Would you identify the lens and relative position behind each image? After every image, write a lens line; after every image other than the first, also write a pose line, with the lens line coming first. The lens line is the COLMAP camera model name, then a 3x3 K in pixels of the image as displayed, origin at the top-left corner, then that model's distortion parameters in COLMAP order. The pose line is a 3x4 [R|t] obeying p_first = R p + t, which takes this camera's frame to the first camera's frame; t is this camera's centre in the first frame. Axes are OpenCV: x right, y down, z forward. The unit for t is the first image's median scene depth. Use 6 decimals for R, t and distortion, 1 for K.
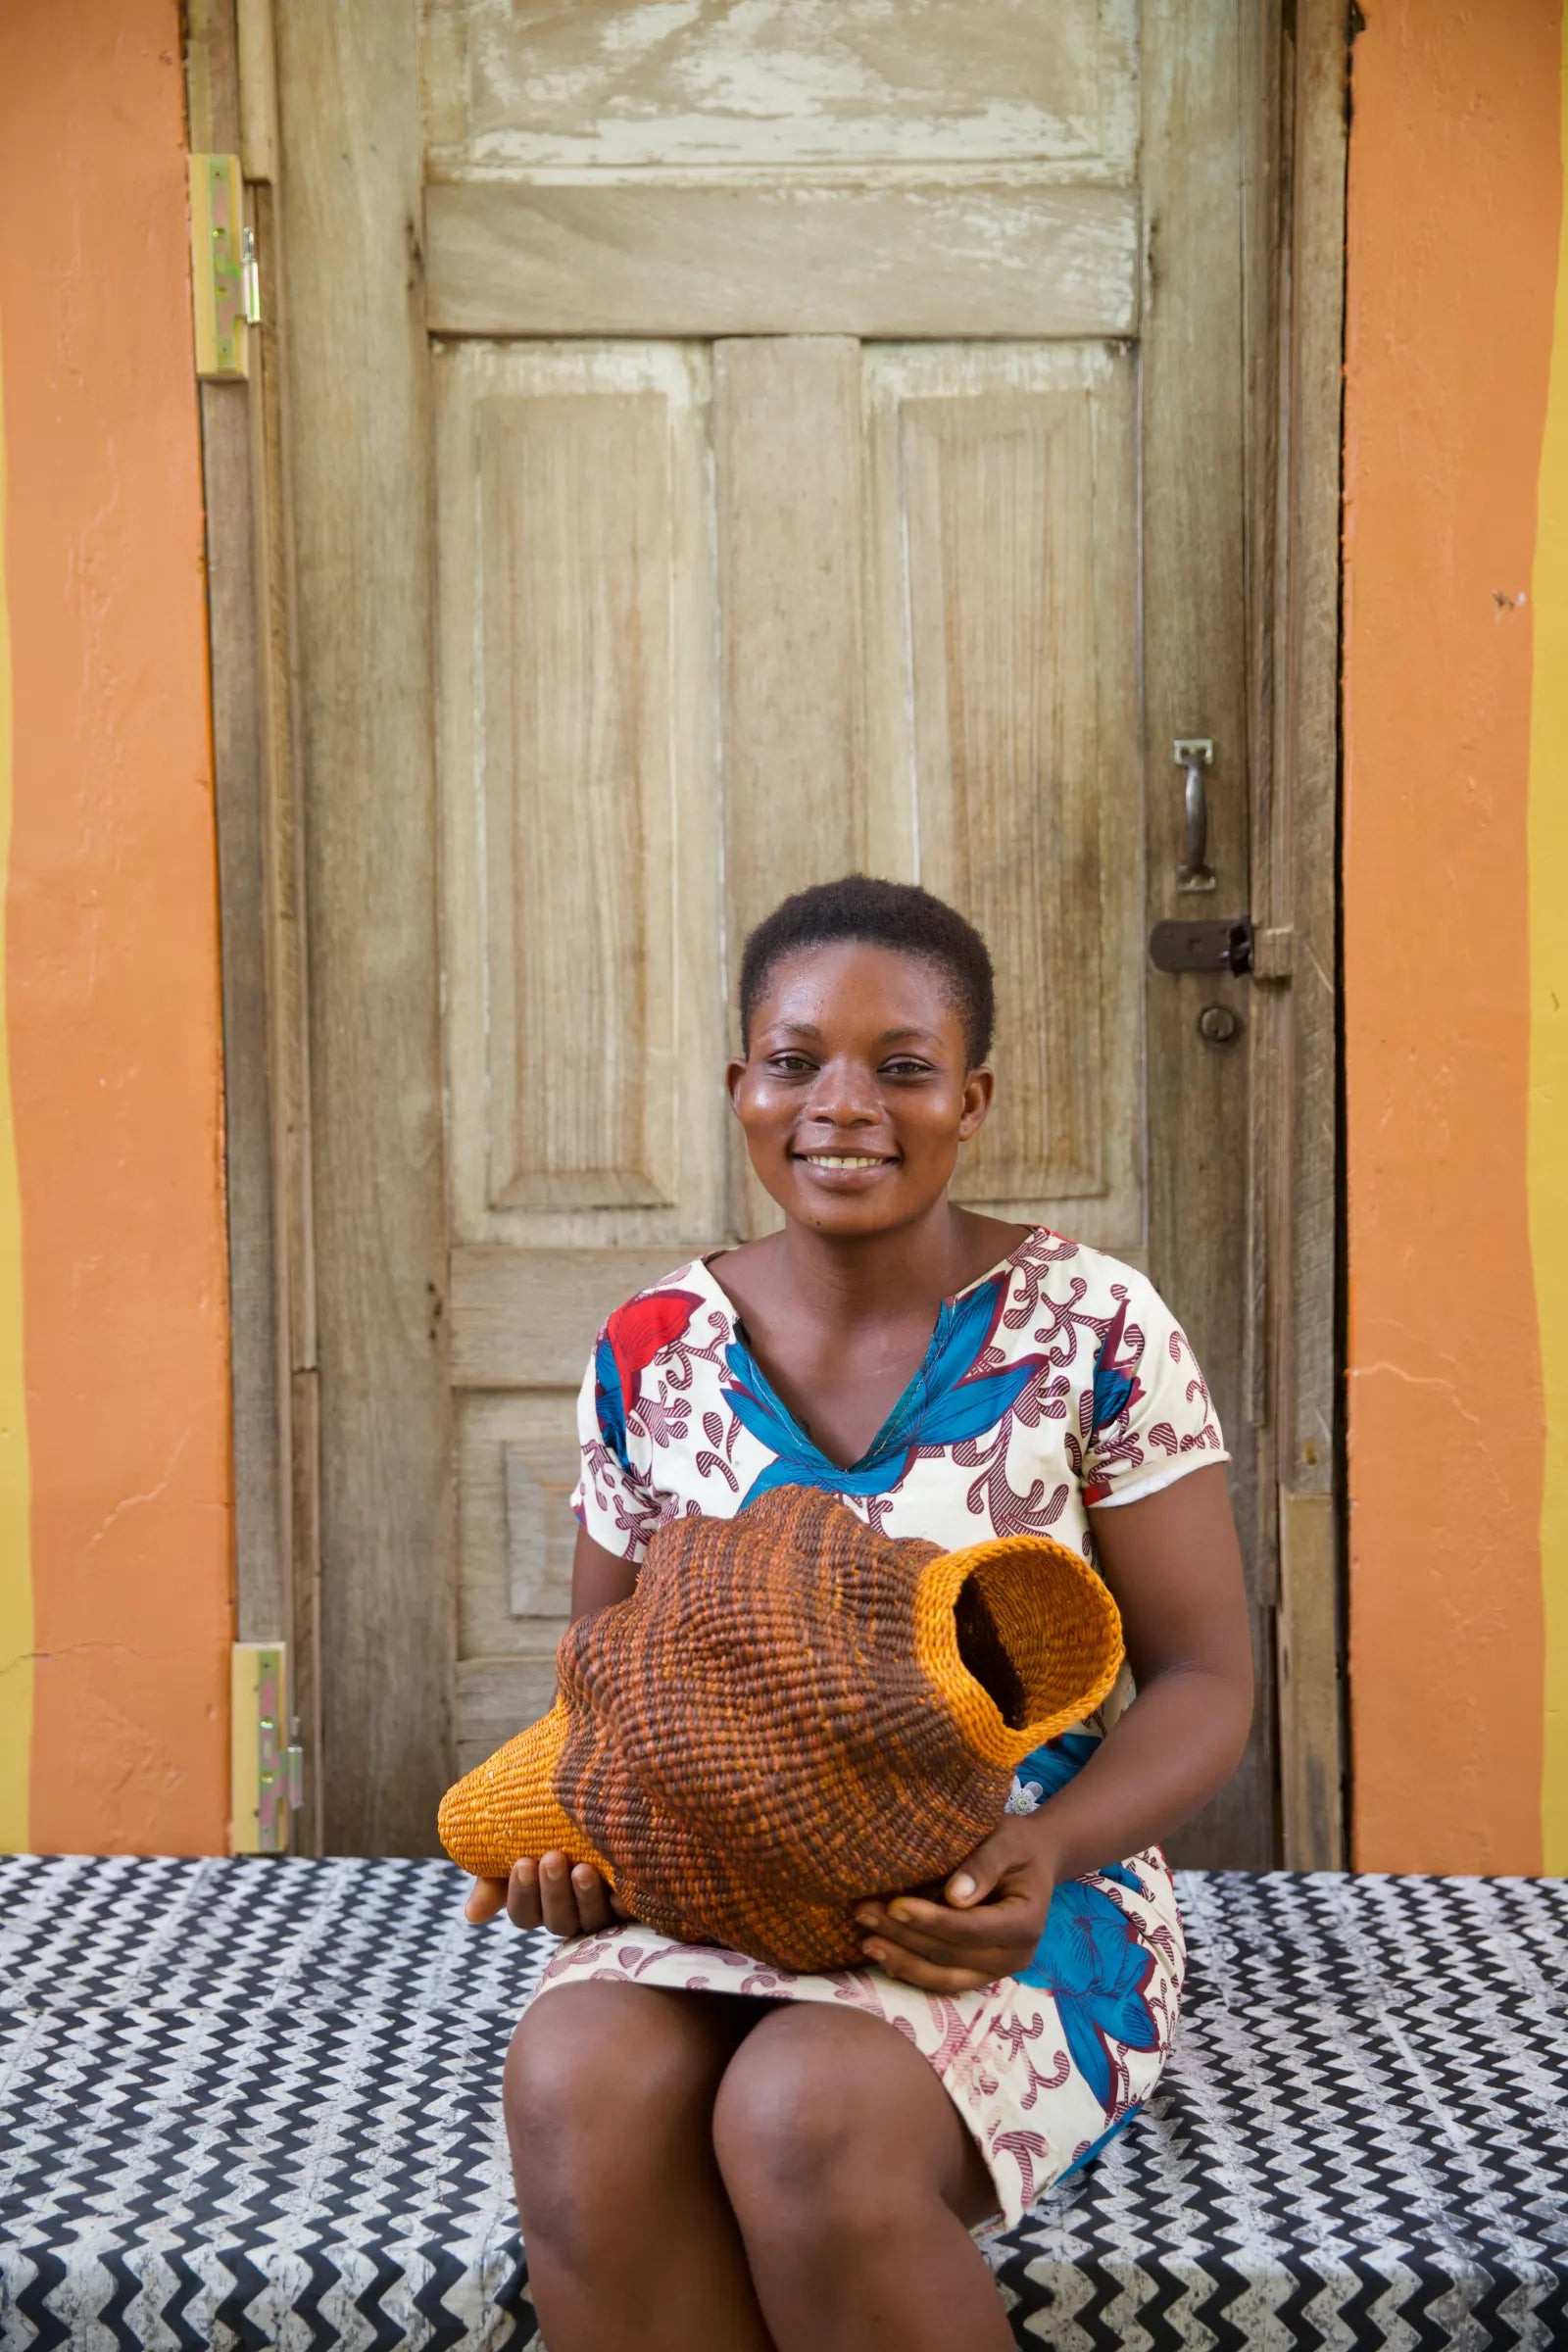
lens RADIAL K [[3076.1, 0, 778.3], [0, 3076.1, 1206.2], [0, 0, 1]] dist [0.022902, 0.063946]
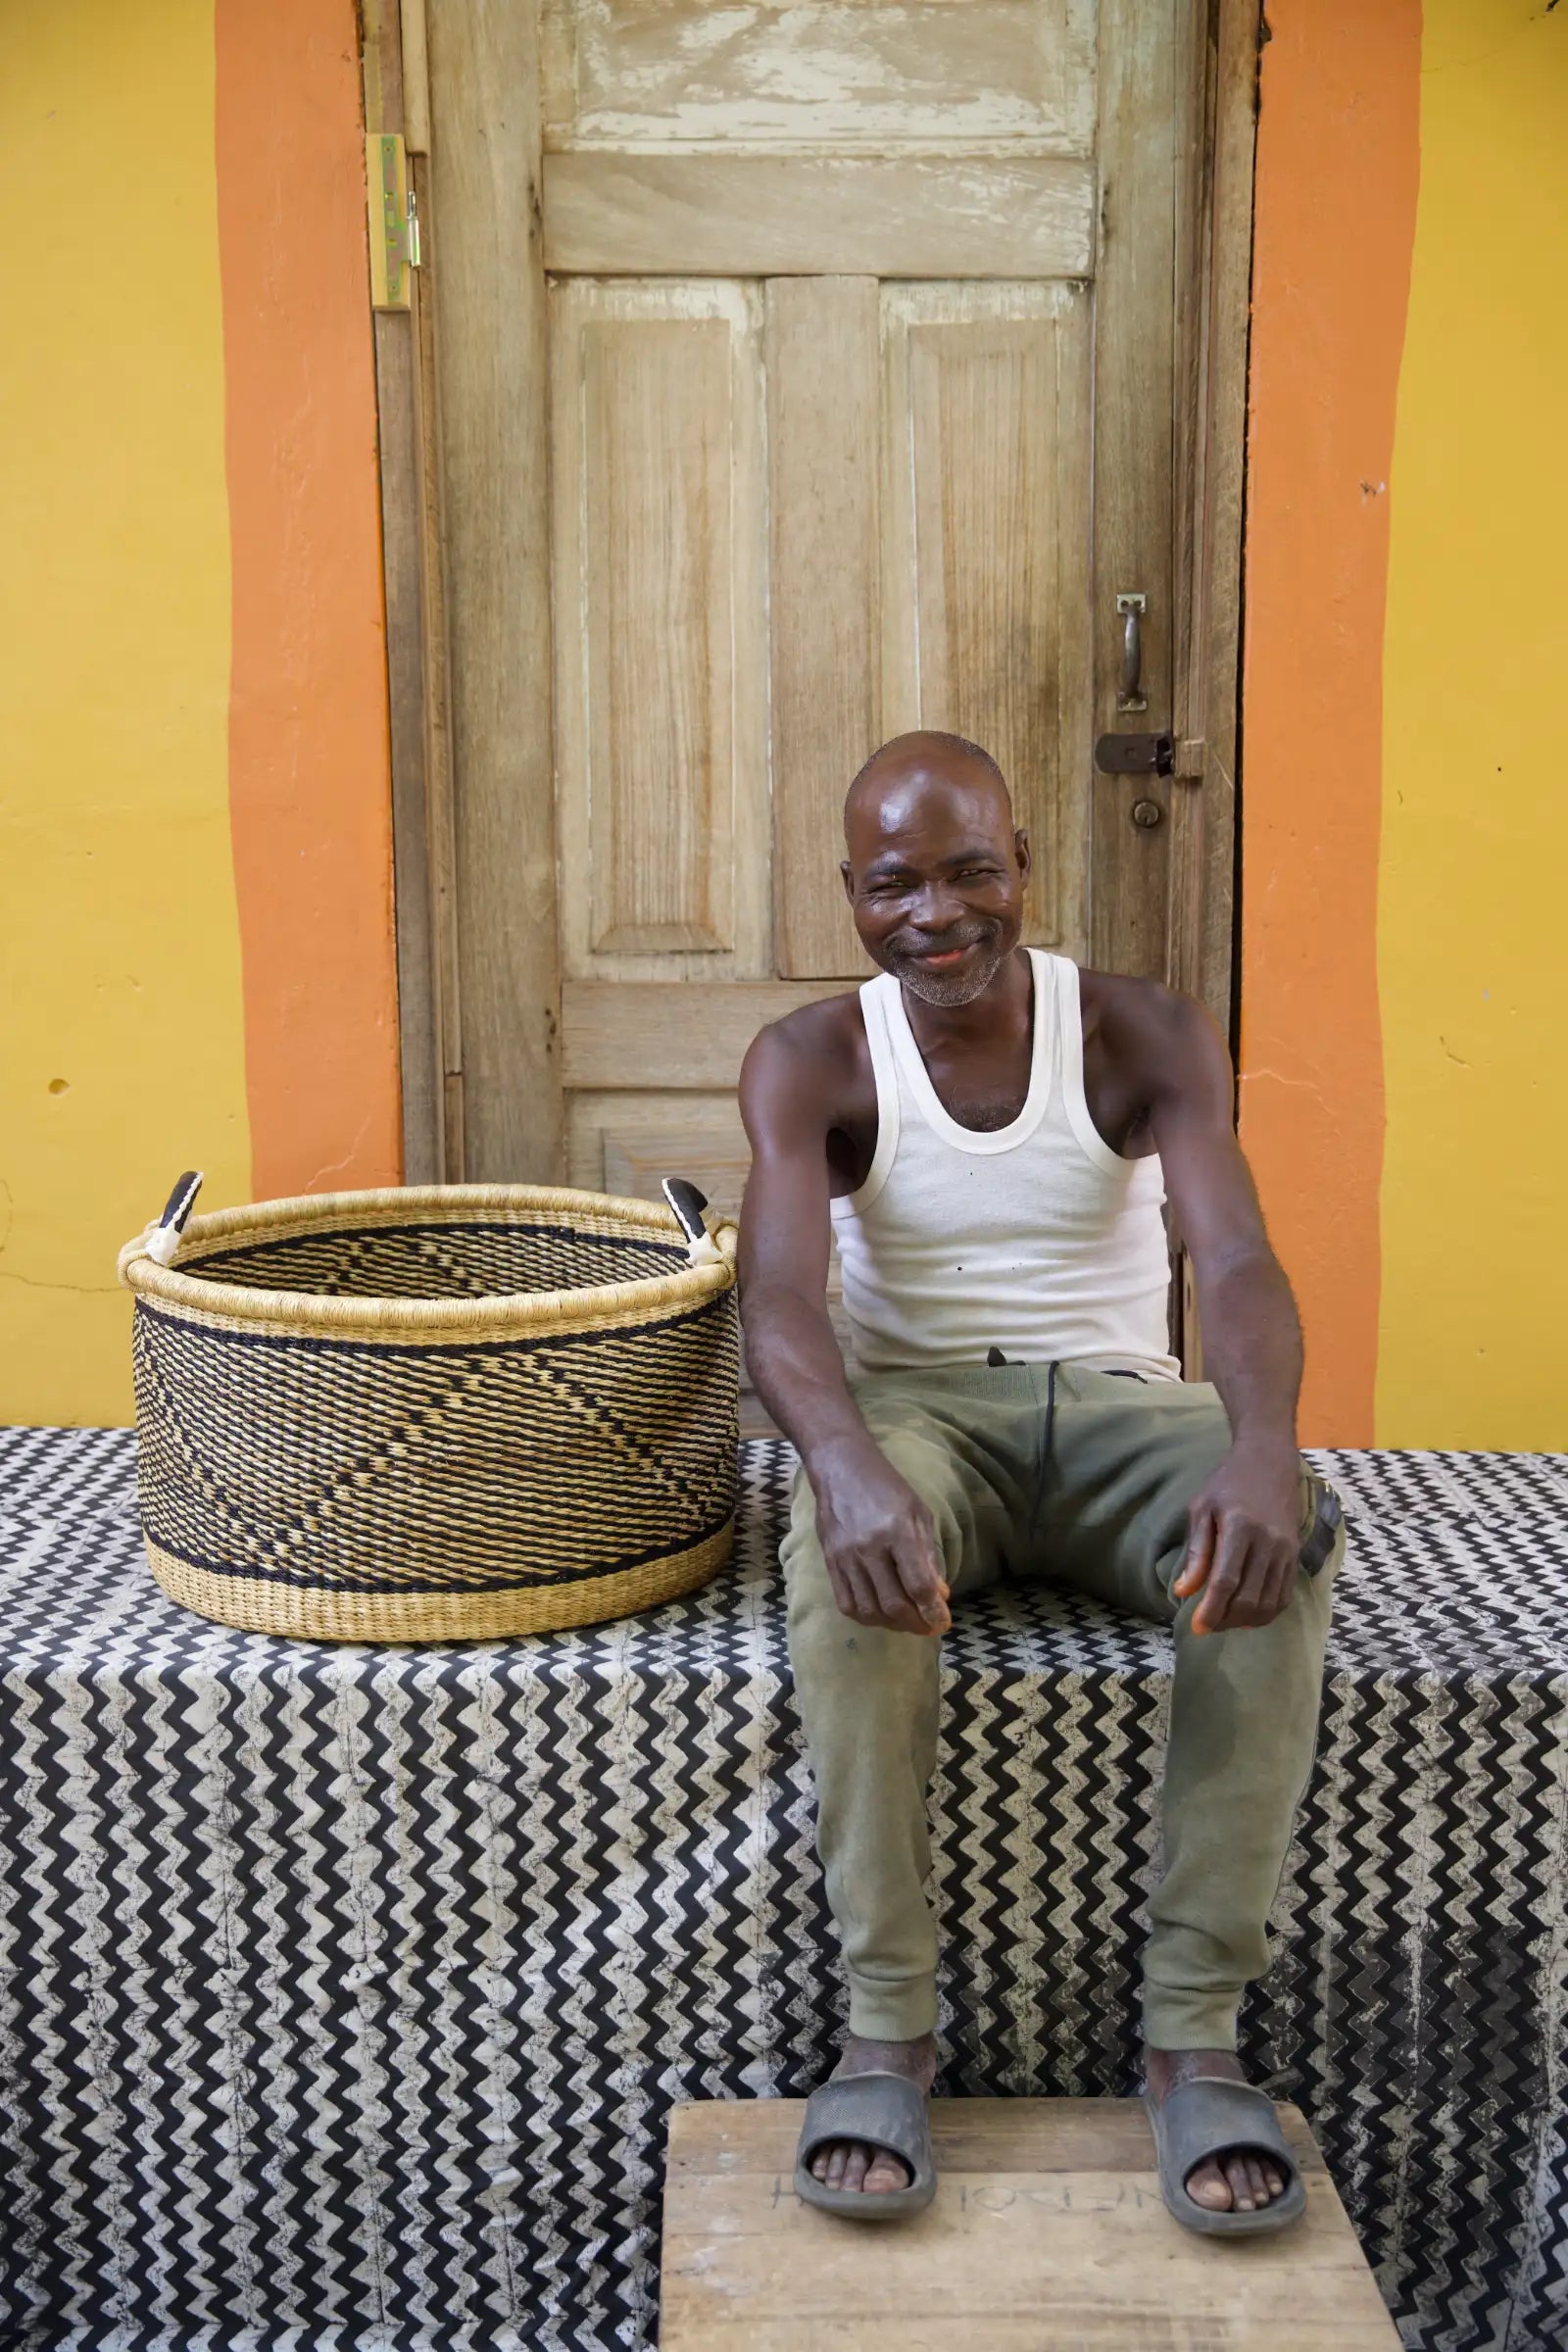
lens RADIAL K [[2606.8, 0, 801.3], [0, 2606.8, 1204.4], [0, 0, 1]] dist [-0.001990, 0.069970]
pose [[0.999984, 0.004888, 0.002674, -0.007028], [-0.005092, 0.996580, 0.082482, 0.016149], [-0.002262, -0.082494, 0.996589, -0.124042]]
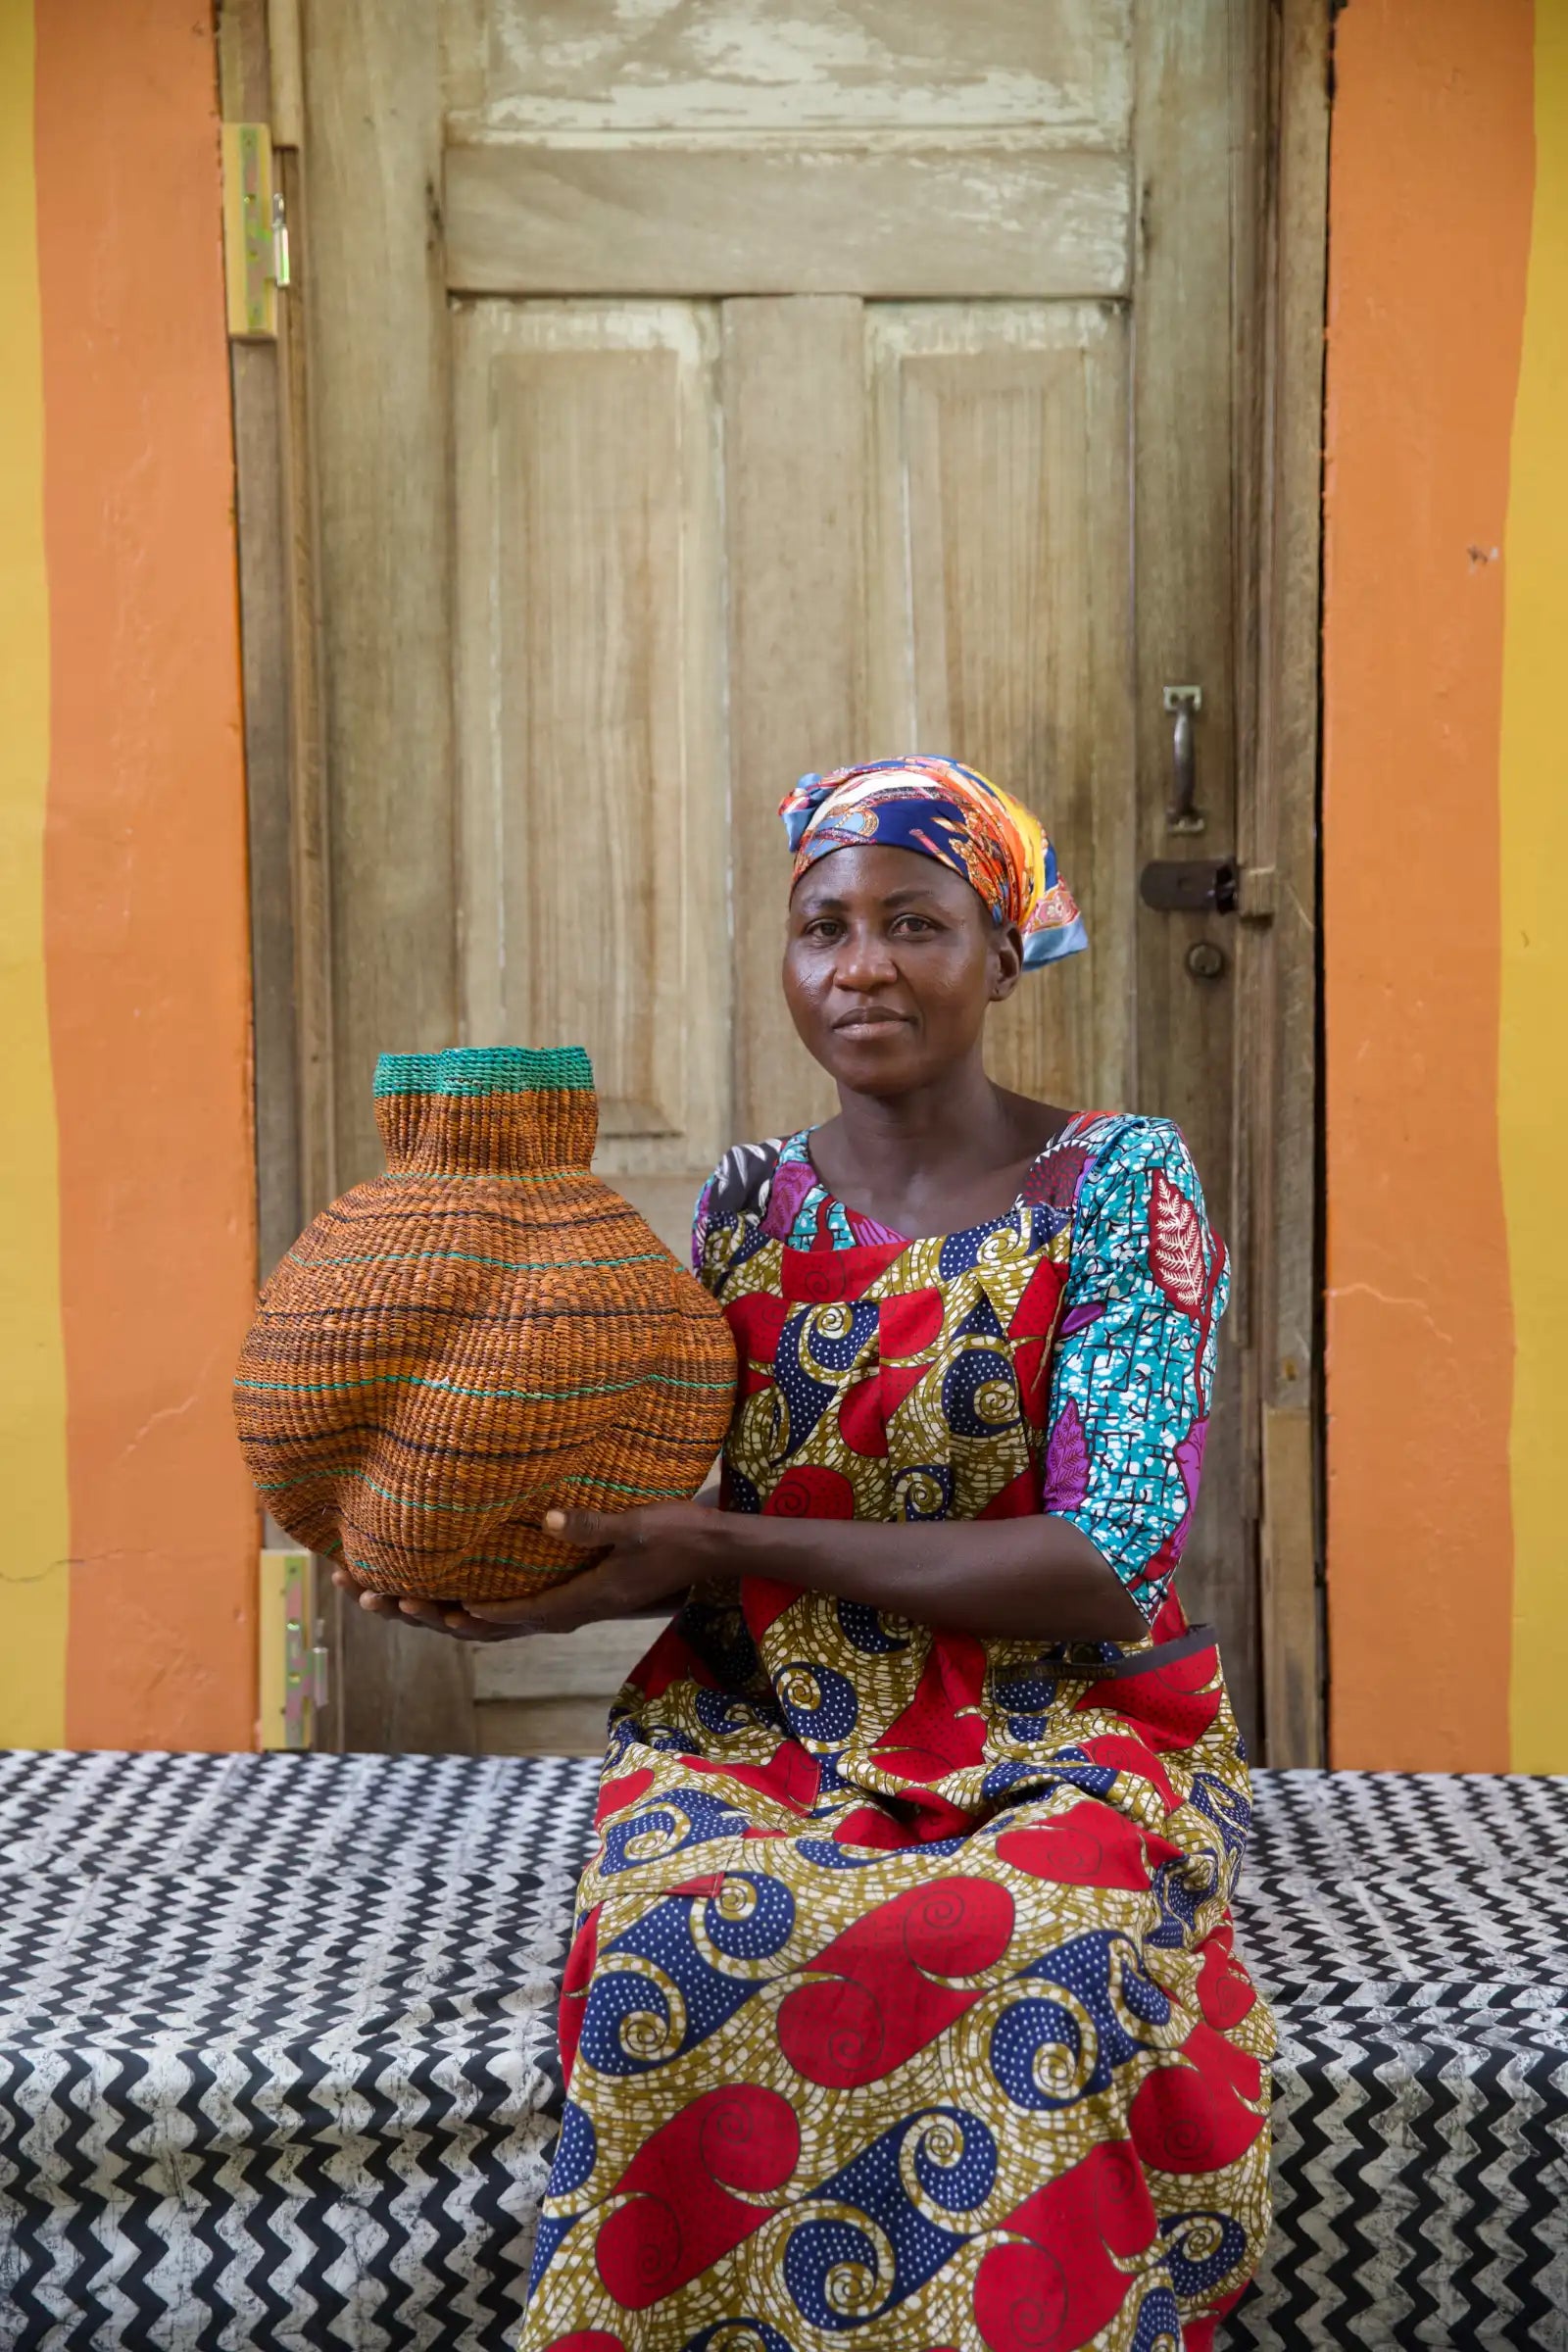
lens RADIAL K [[3142.2, 0, 779.2], [0, 3142.2, 1209.5], [0, 0, 1]] dist [0.026551, 0.057650]
pose [[0.999996, 0.002458, 0.001637, -0.002716], [-0.002484, 0.999866, 0.016173, 0.008327], [-0.001598, -0.016177, 0.999868, -0.065797]]
